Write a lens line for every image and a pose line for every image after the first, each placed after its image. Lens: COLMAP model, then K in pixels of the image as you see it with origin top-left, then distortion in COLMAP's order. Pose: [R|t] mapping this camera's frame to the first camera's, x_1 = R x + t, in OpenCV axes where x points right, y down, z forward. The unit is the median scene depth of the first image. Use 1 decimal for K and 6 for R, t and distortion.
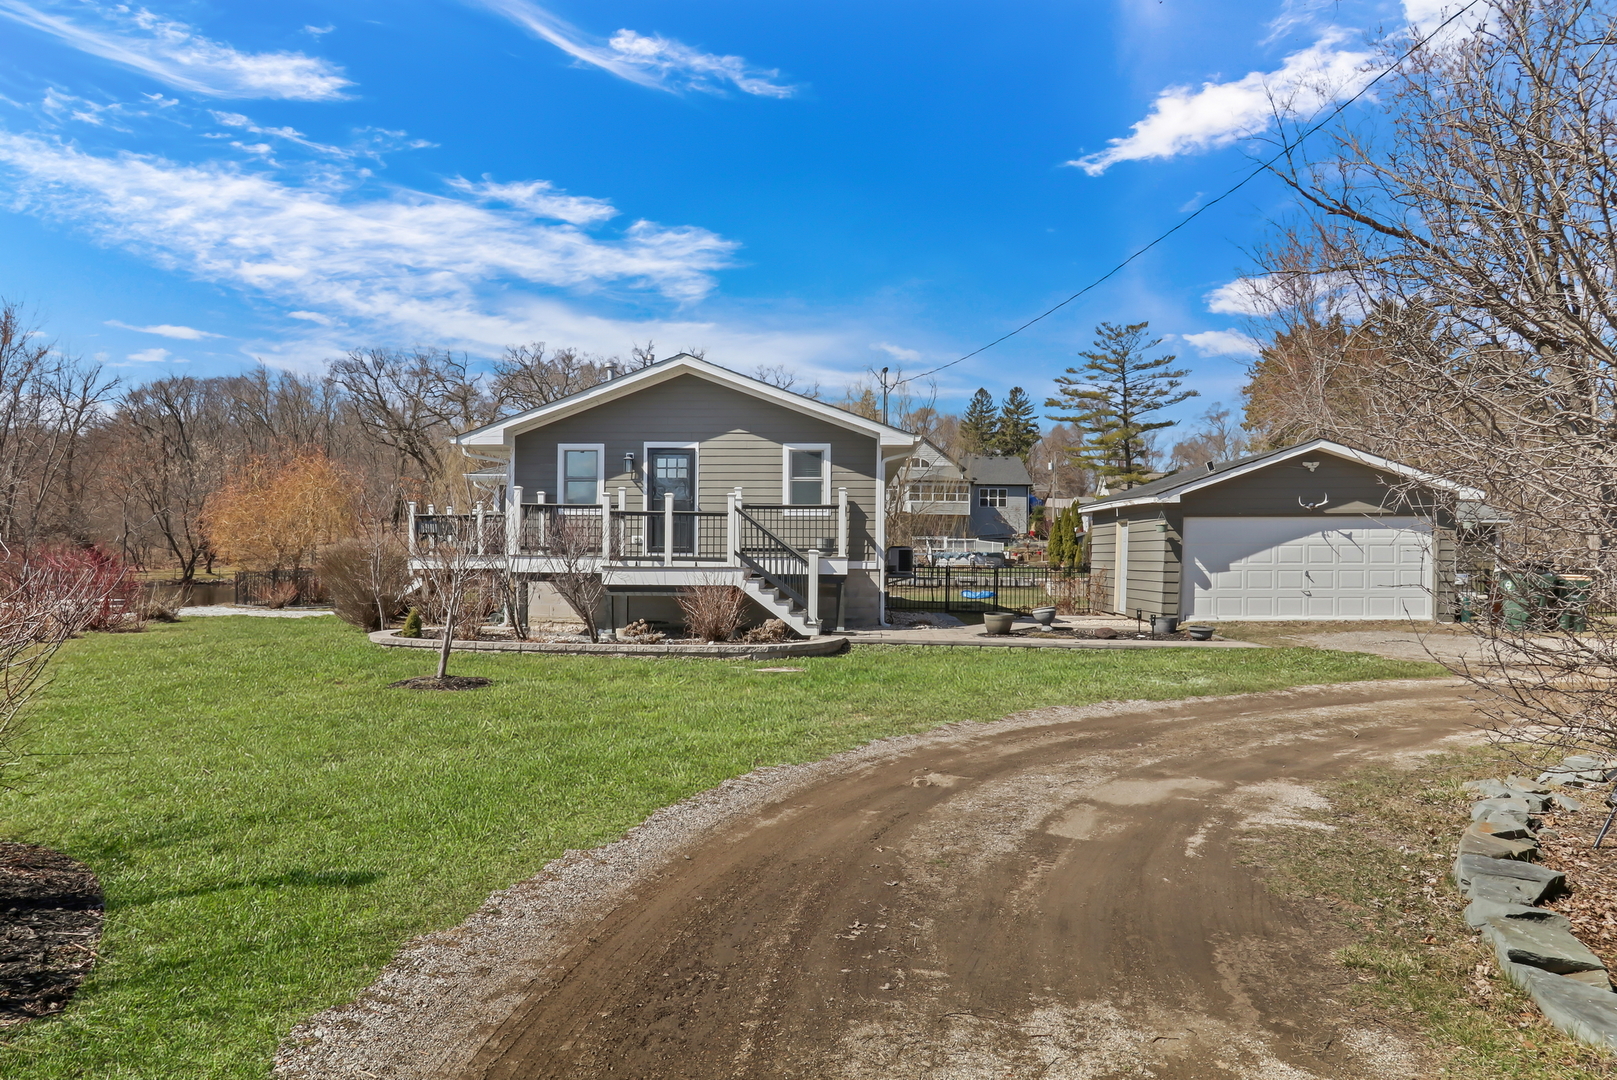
lens RADIAL K [[1076.8, 0, 808.5], [0, 1076.8, 540.0], [0, 0, 1]] dist [-0.003840, -0.000318]
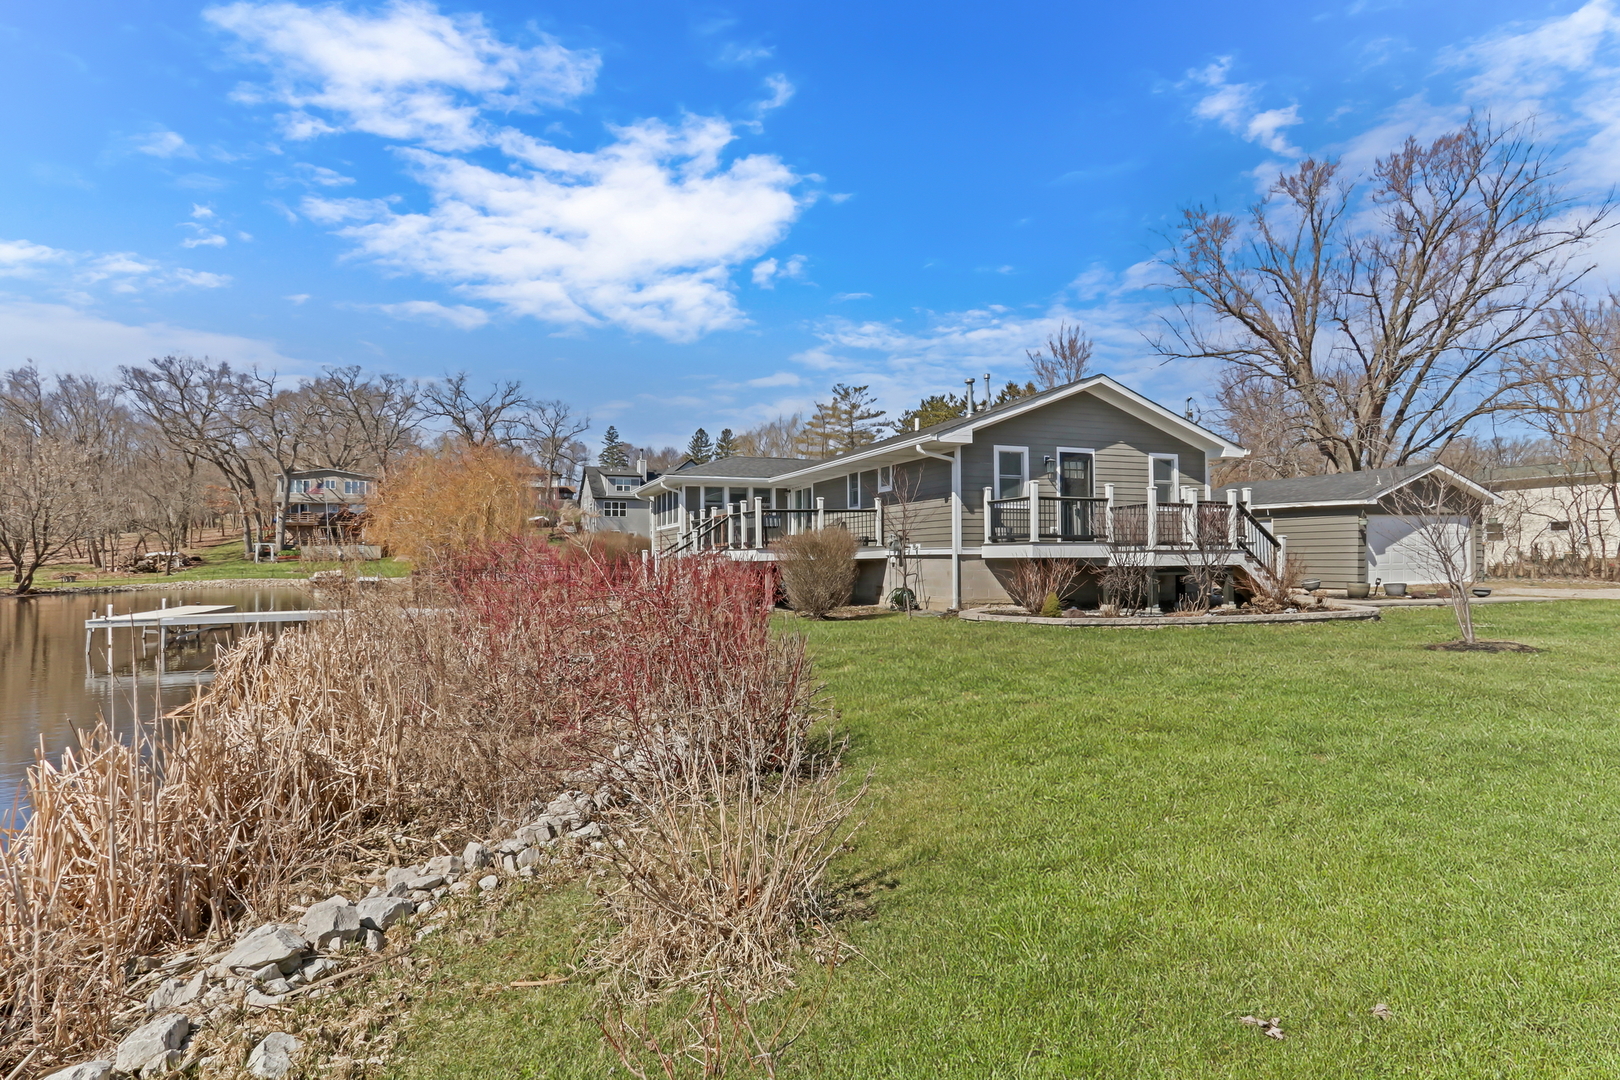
lens RADIAL K [[812.6, 0, 810.0], [0, 812.6, 540.0], [0, 0, 1]] dist [-0.012591, -0.000163]
pose [[0.919429, -0.005046, 0.393225, -0.749669], [0.008308, 0.999944, -0.006594, 0.013657], [-0.393169, 0.009329, 0.919419, 0.296175]]
